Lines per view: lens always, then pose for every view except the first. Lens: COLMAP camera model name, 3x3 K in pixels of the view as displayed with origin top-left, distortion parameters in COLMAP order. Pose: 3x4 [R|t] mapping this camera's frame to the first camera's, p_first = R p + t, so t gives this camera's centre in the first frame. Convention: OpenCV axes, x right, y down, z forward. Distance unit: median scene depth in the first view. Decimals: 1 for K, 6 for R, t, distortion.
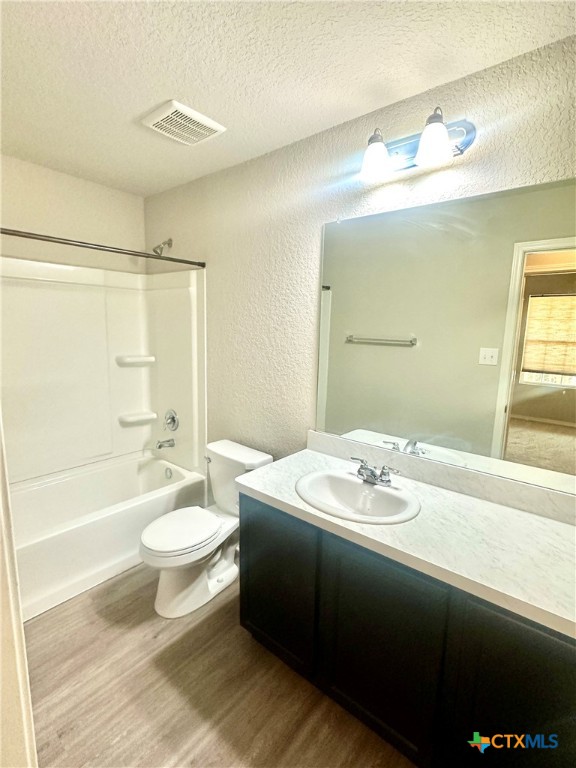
lens RADIAL K [[367.6, 0, 288.0], [0, 367.6, 384.0], [0, 0, 1]] dist [0.000649, -0.000475]
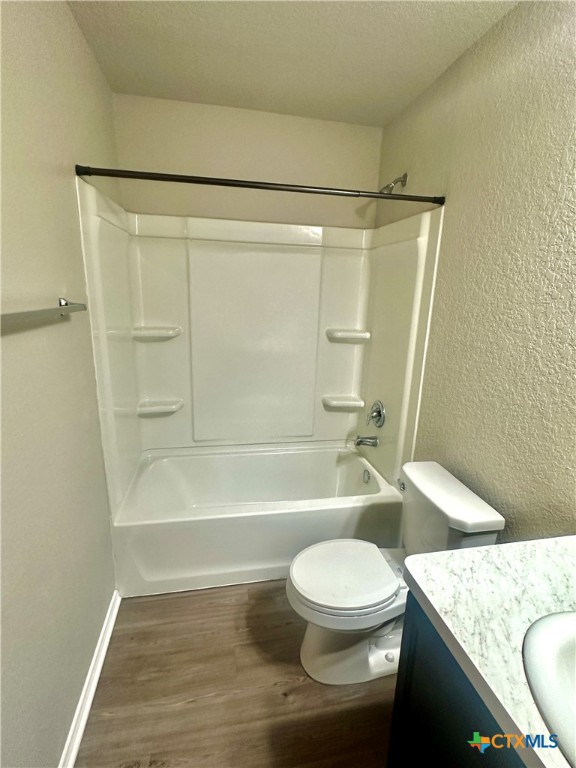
lens RADIAL K [[367.6, 0, 288.0], [0, 367.6, 384.0], [0, 0, 1]] dist [0.000649, -0.000475]
pose [[0.771983, 0.151051, -0.617434, 0.016863], [-0.108690, 0.988417, 0.105914, -0.031533], [0.626281, -0.014655, 0.779460, 0.276920]]
